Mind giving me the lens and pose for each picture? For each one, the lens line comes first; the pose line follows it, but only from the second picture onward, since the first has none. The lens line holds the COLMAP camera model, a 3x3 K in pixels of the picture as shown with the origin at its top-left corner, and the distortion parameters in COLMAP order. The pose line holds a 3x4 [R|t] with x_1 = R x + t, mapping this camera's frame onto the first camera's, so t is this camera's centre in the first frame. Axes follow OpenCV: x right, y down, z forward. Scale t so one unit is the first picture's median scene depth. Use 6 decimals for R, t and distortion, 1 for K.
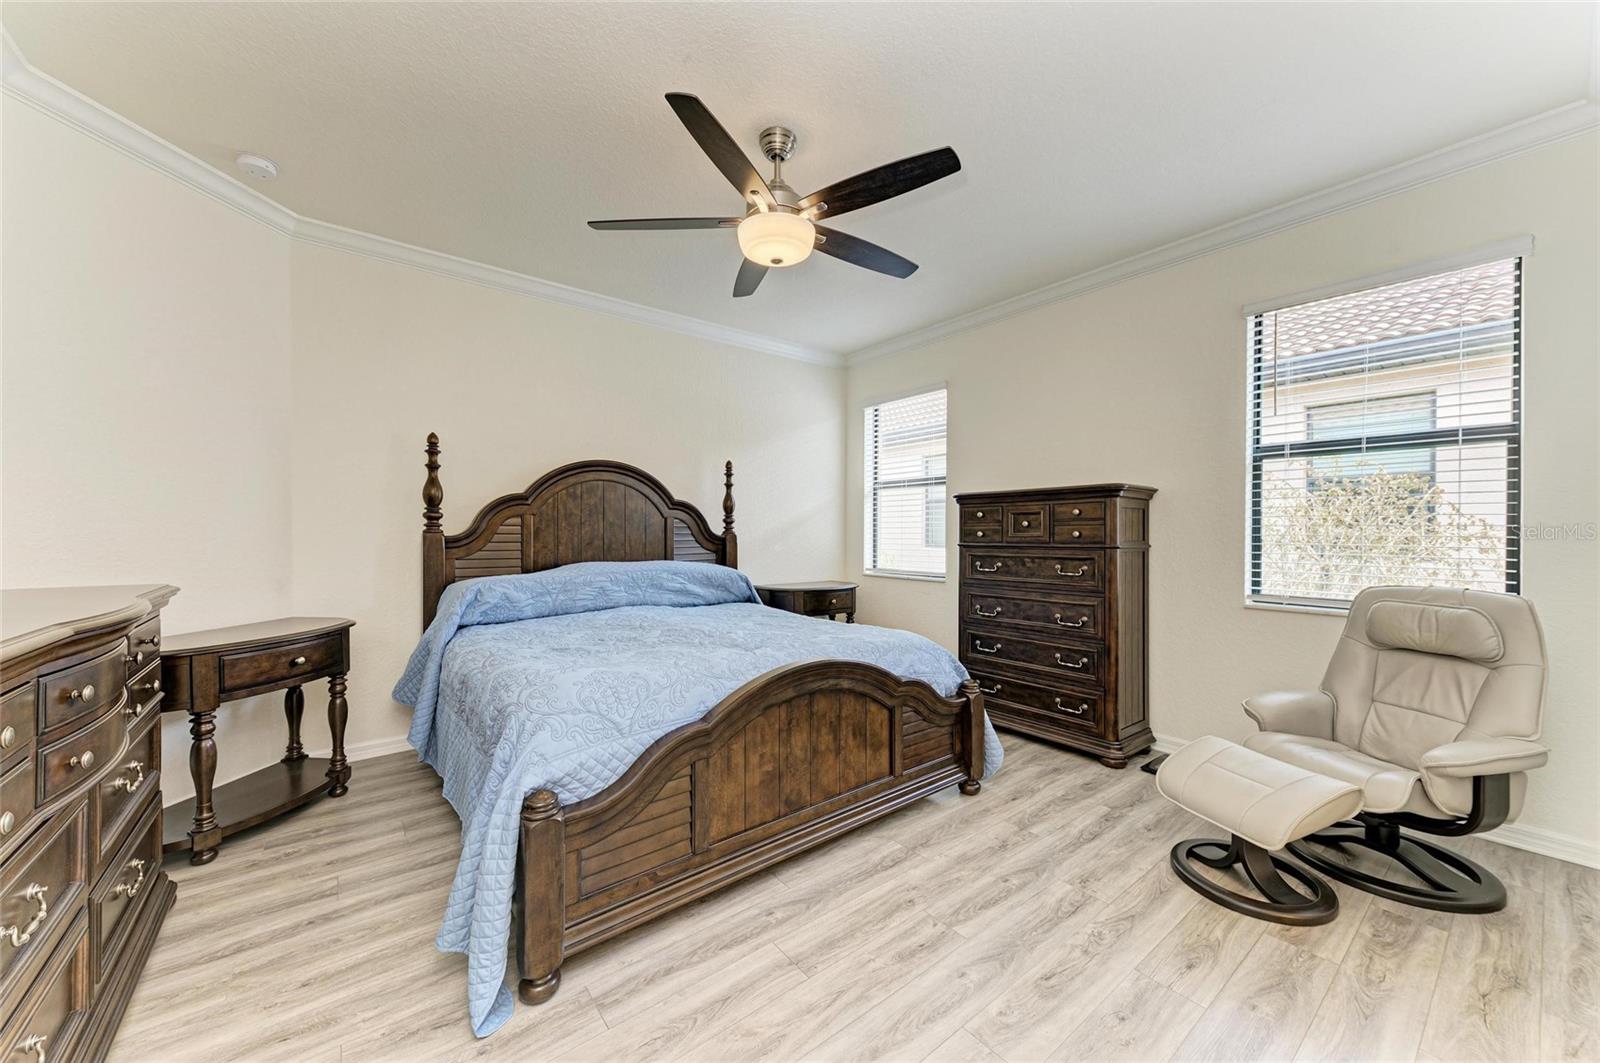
lens RADIAL K [[586.3, 0, 801.3], [0, 586.3, 533.4], [0, 0, 1]] dist [0.014529, -0.004114]
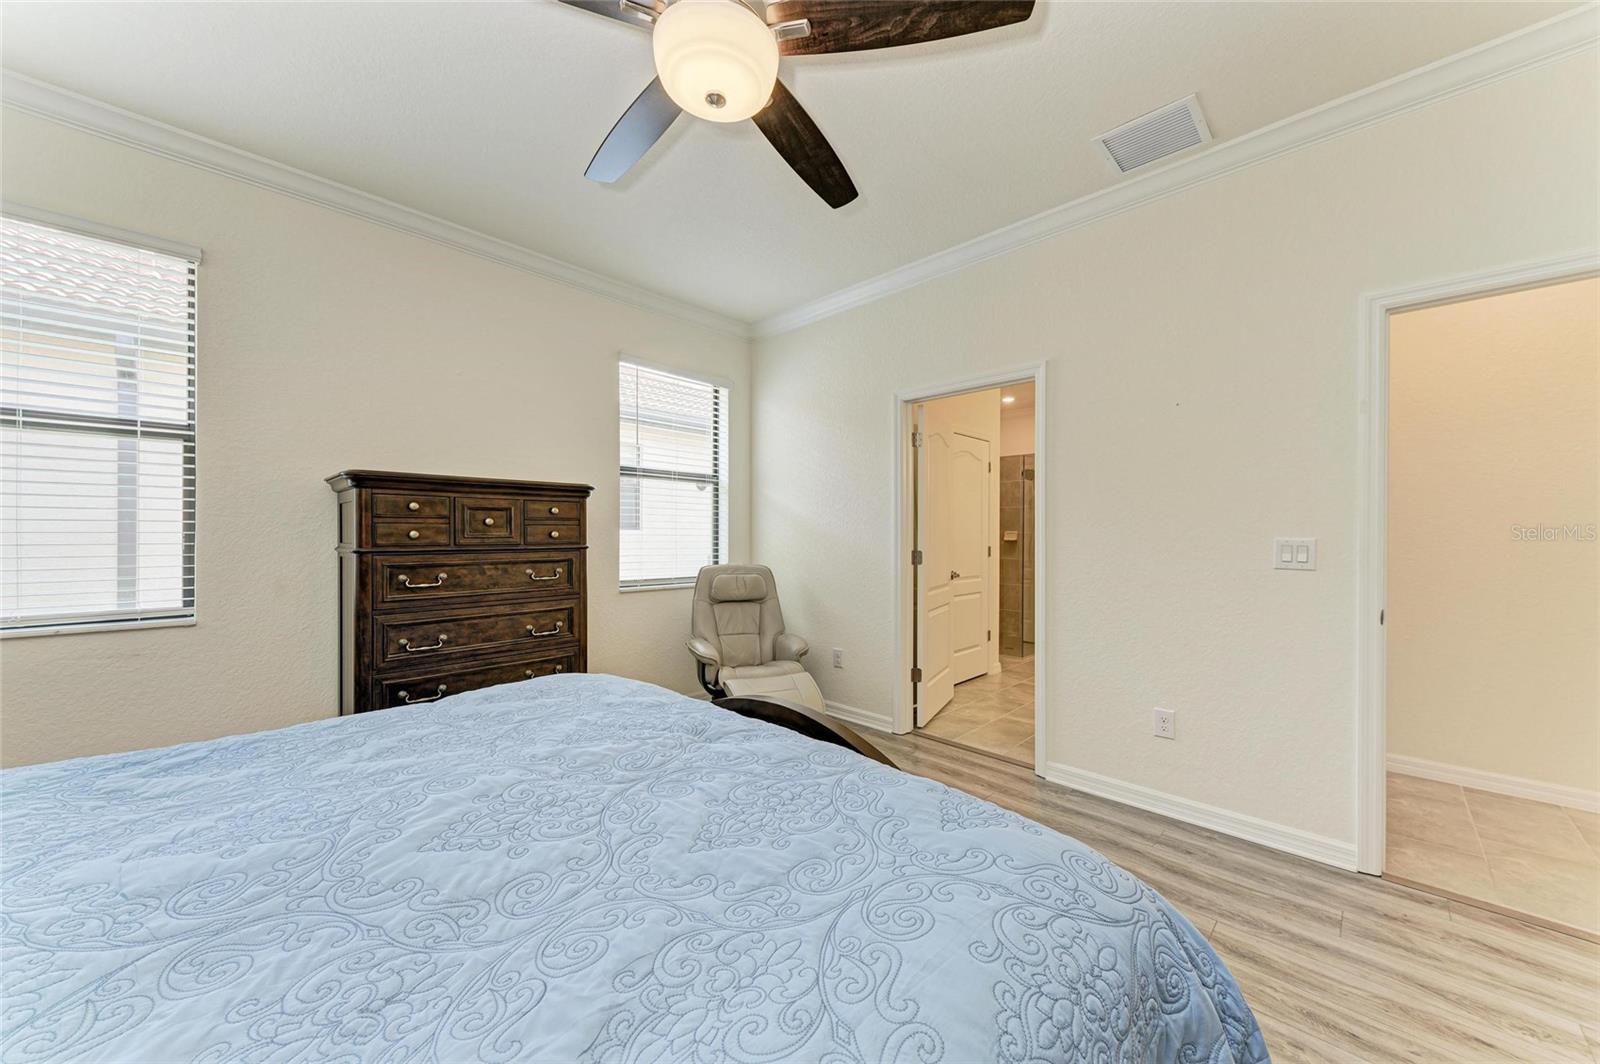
lens RADIAL K [[565.7, 0, 807.6], [0, 565.7, 531.5], [0, 0, 1]] dist [0.009676, -0.003556]
pose [[-0.123569, 0.001717, 0.992335, -0.443714], [-0.003902, 0.999990, -0.002216, -0.002841], [-0.992328, -0.004146, -0.123561, 0.670084]]
